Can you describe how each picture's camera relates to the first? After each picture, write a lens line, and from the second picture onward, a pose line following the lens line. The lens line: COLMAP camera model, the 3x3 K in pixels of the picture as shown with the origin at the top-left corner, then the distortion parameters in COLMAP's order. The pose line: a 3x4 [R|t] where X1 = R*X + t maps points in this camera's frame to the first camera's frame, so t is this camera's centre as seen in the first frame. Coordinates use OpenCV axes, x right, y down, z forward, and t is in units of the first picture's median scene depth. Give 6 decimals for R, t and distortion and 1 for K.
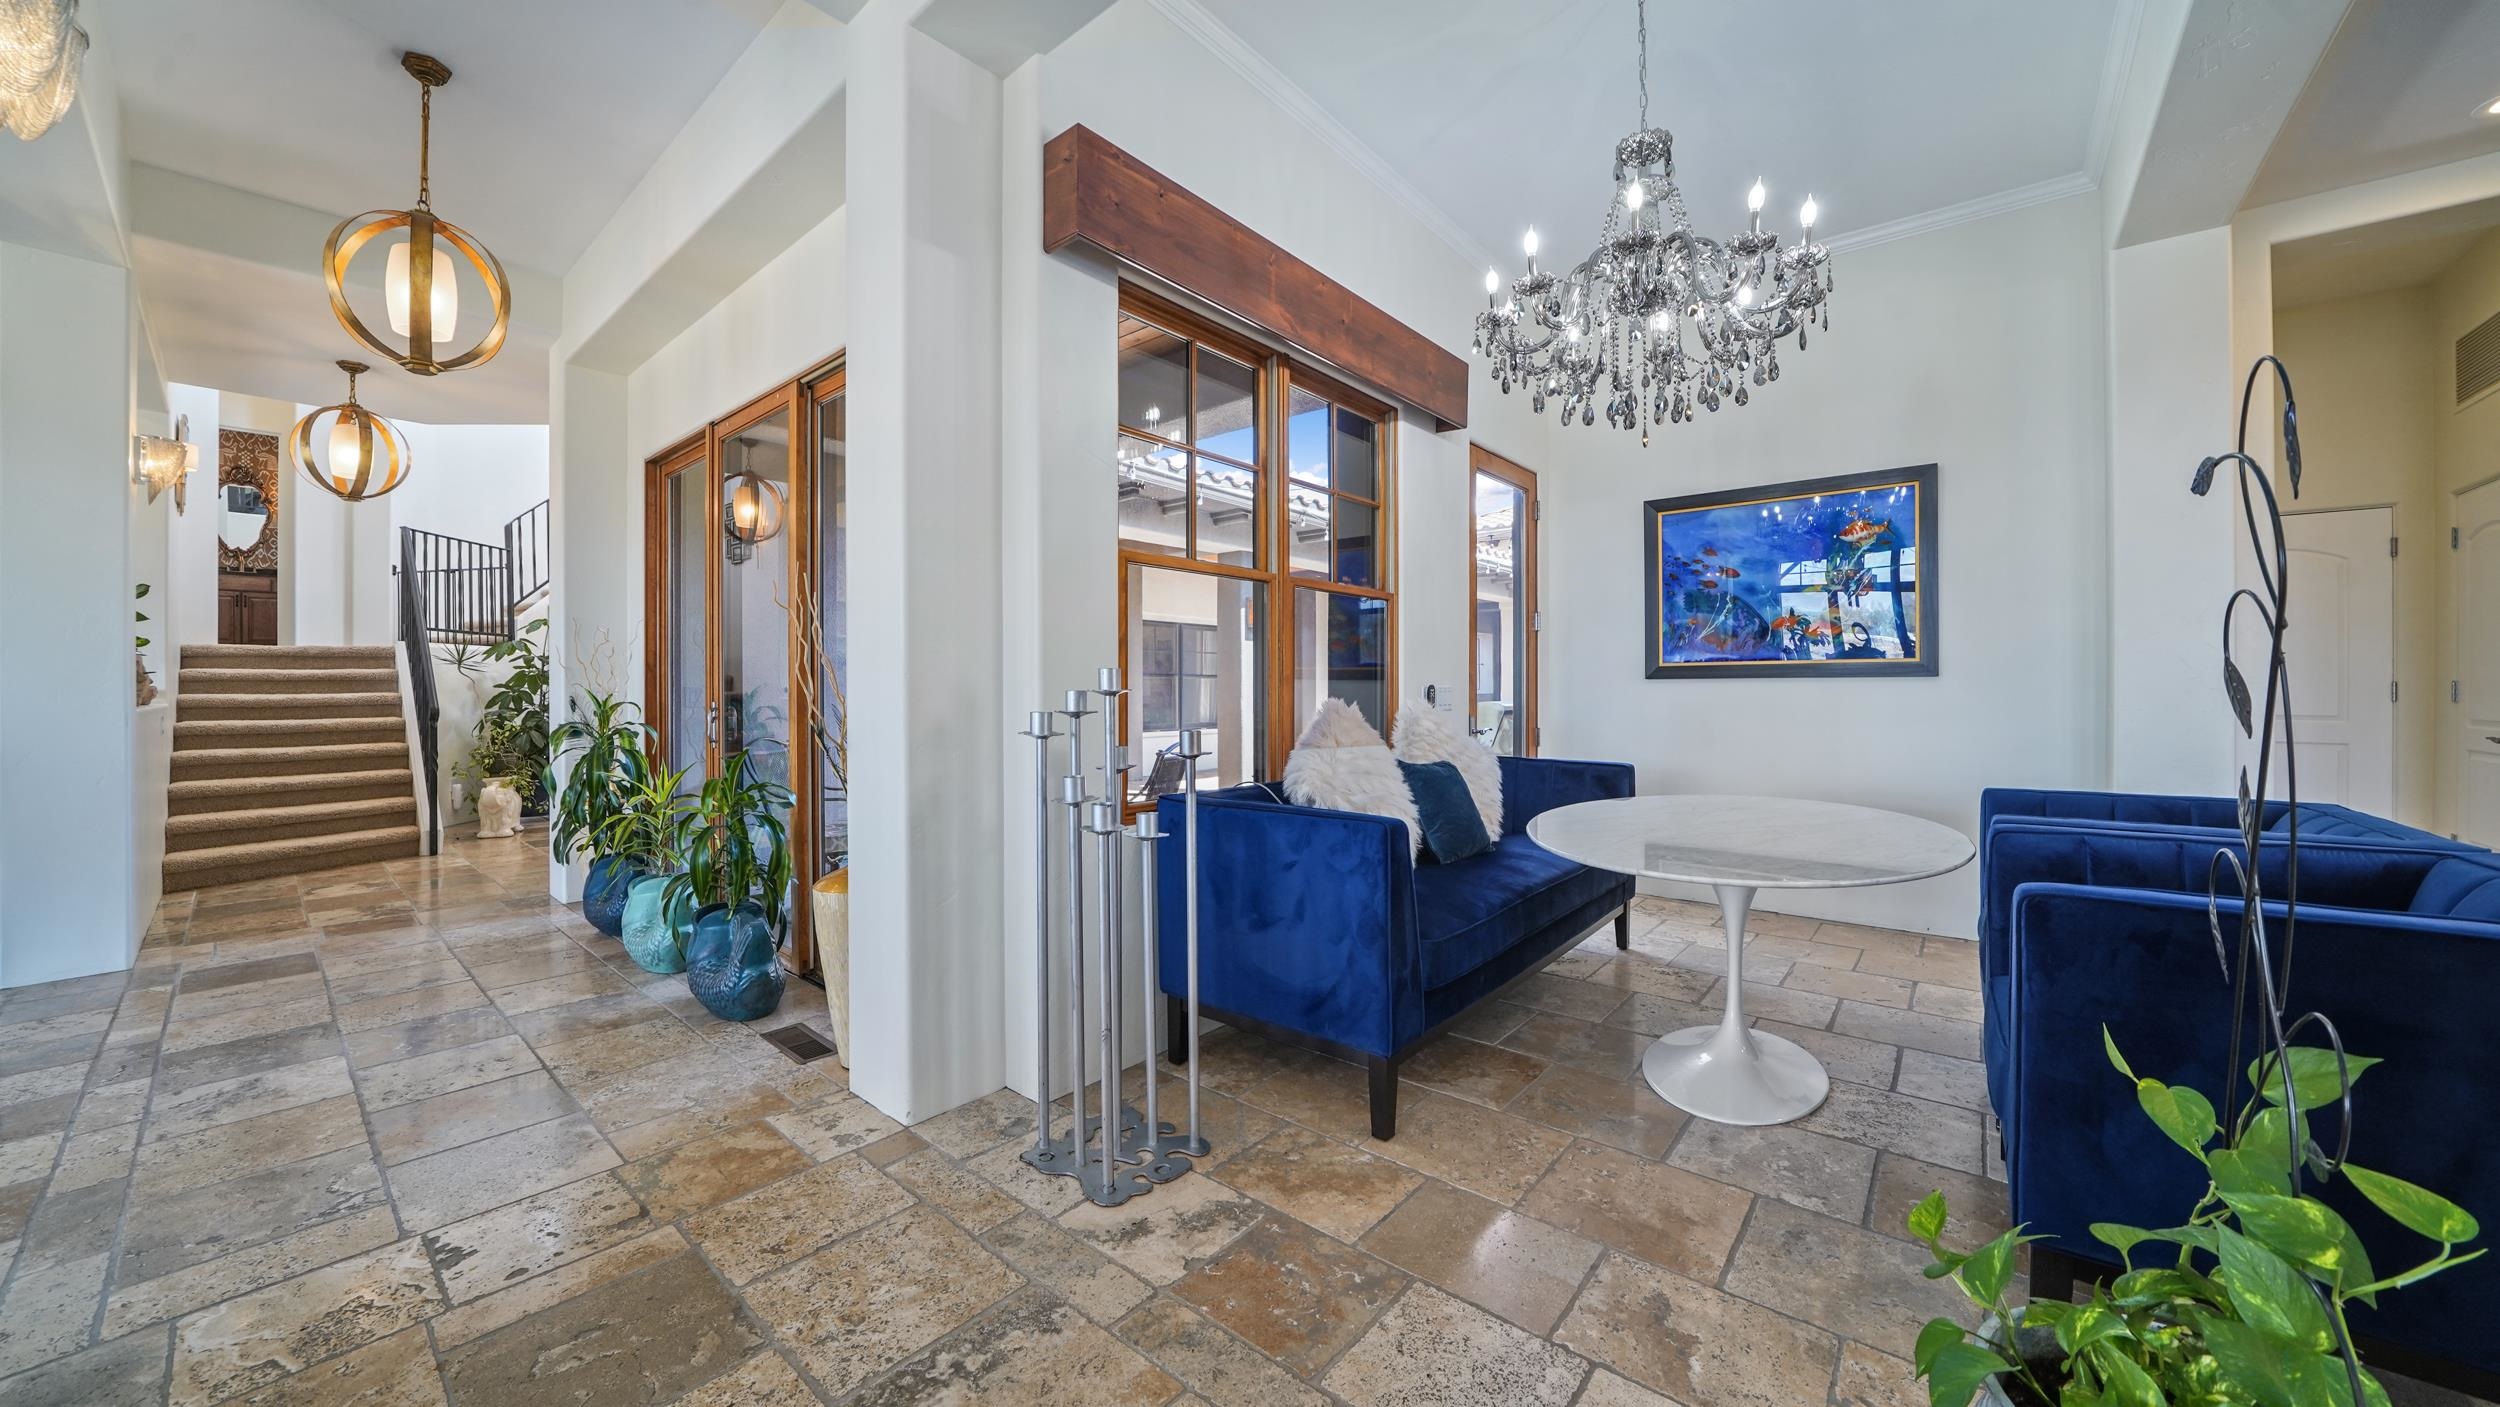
lens RADIAL K [[870.8, 0, 1235.2], [0, 870.8, 688.5], [0, 0, 1]] dist [-0.015669, 0.000262]
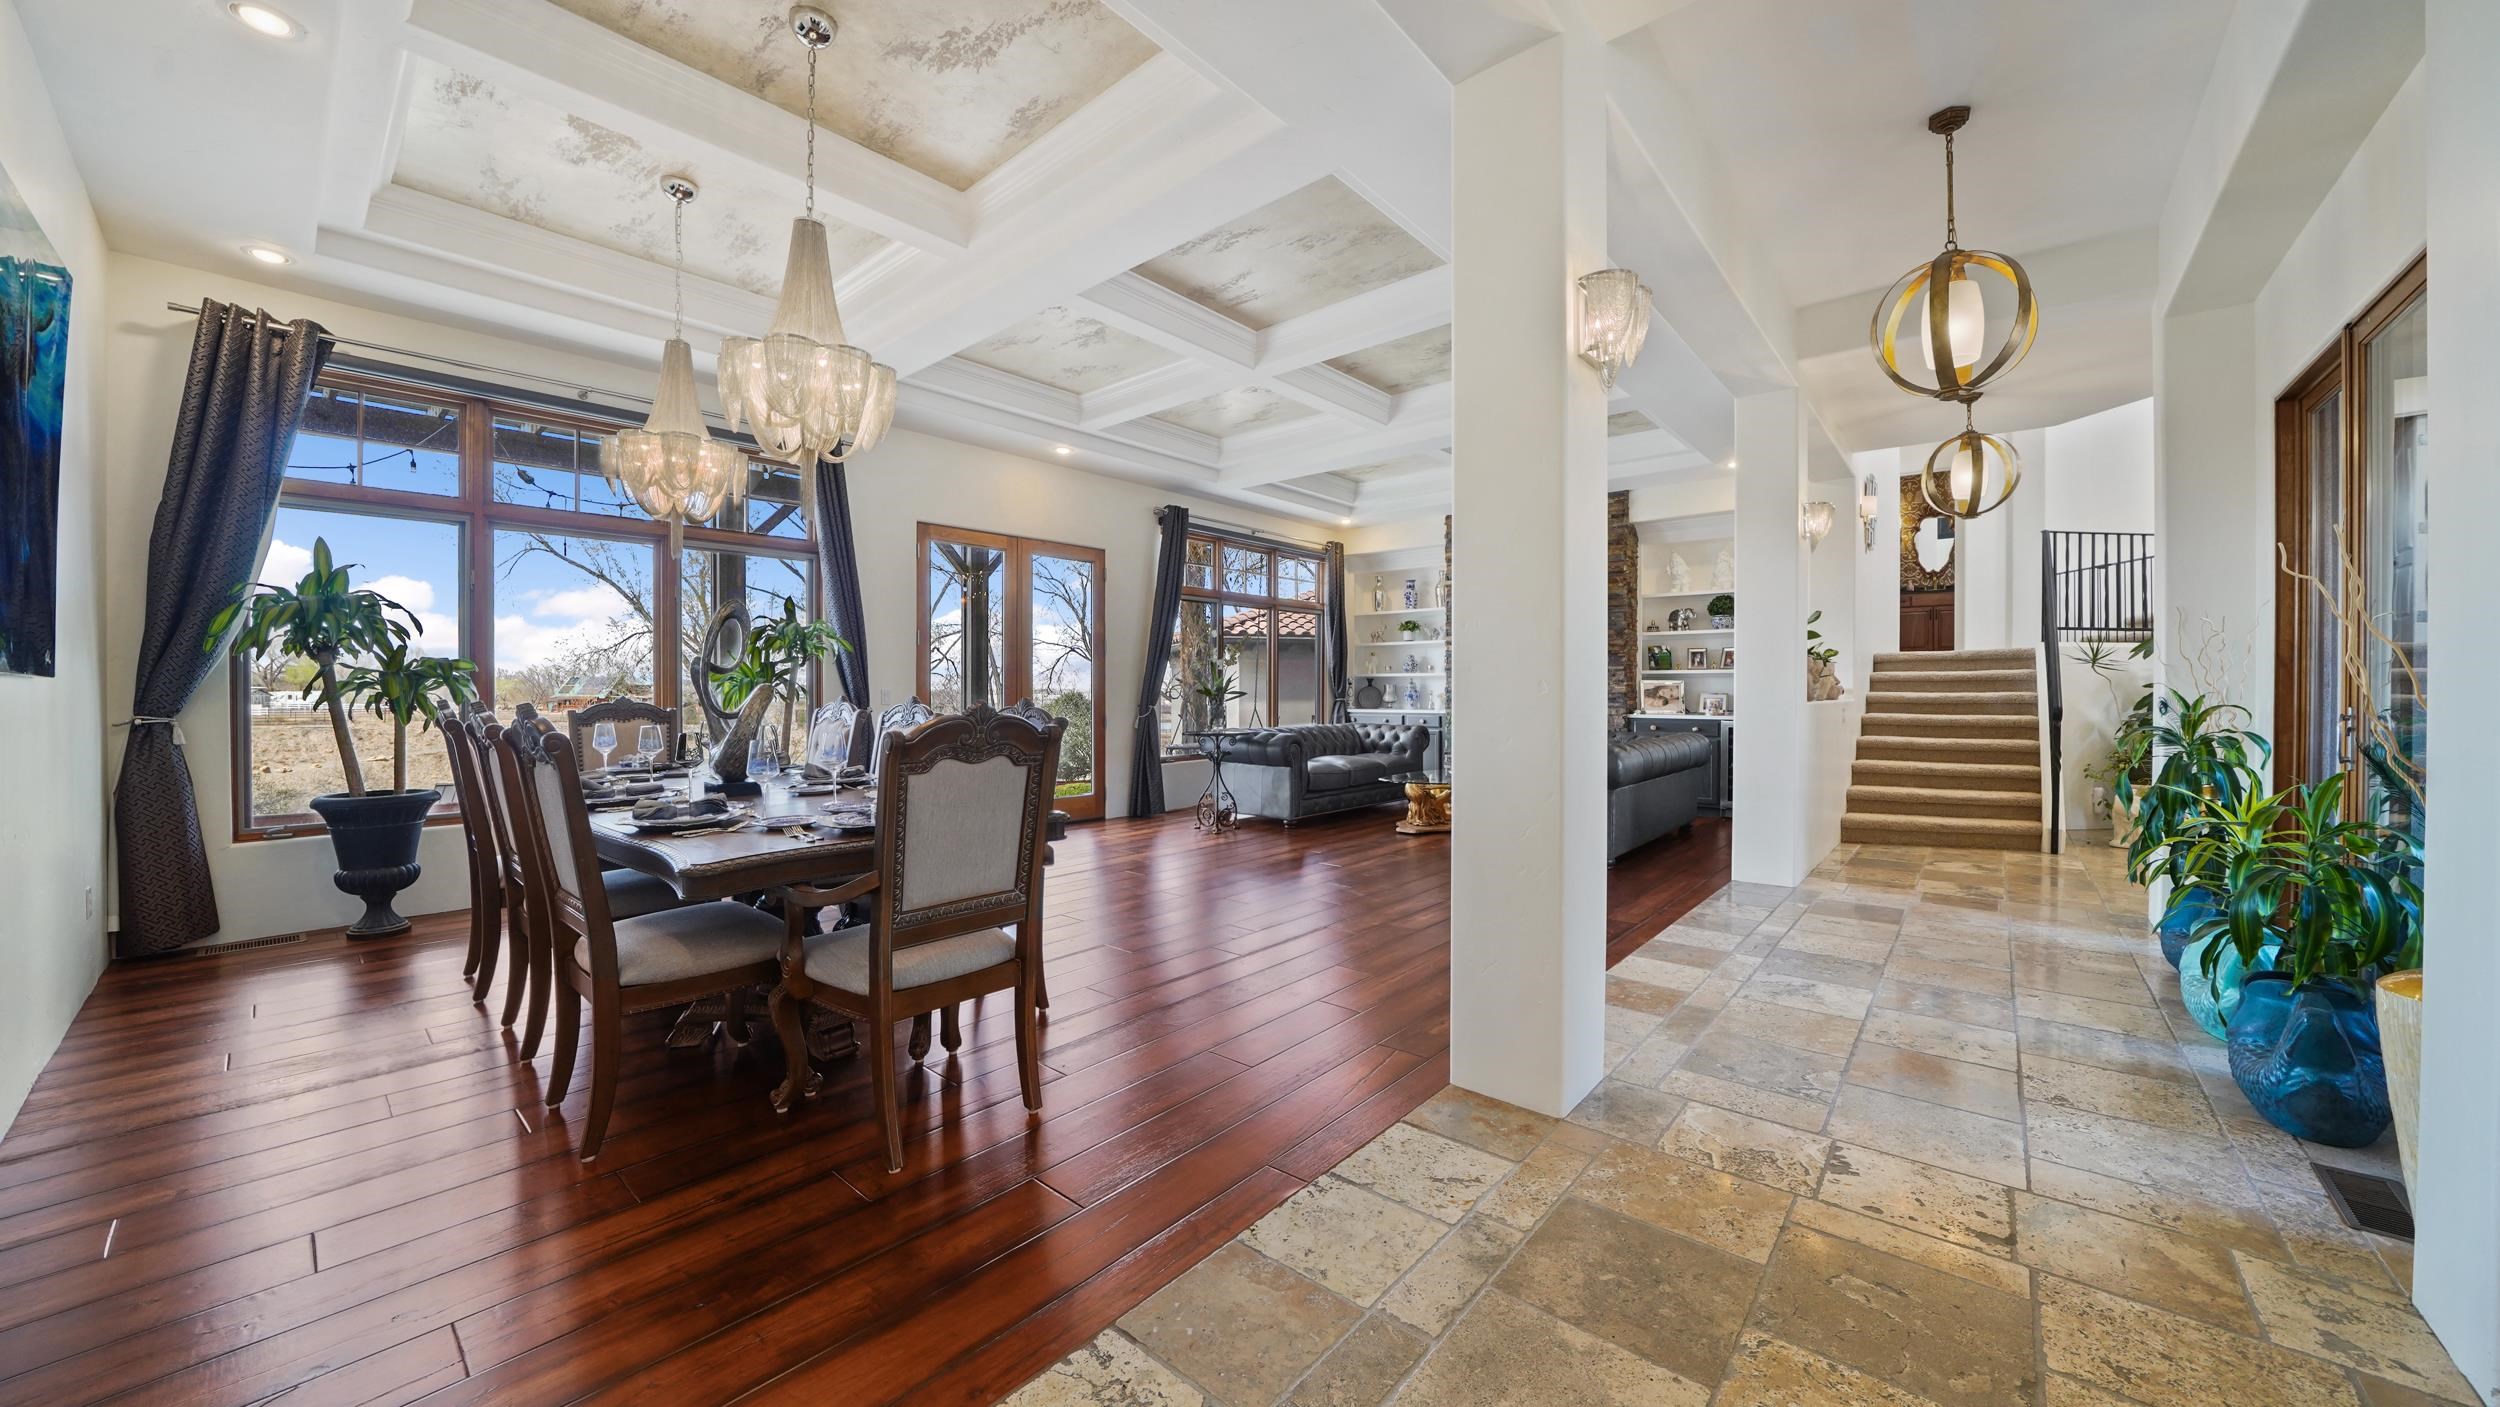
lens RADIAL K [[870.8, 0, 1245.3], [0, 870.8, 695.5], [0, 0, 1]] dist [-0.015669, 0.000262]
pose [[0.020281, 0.012497, -0.999716, 0.134409], [-0.004110, 0.999914, 0.012417, -0.000286], [0.999786, 0.003857, 0.020331, 0.077926]]
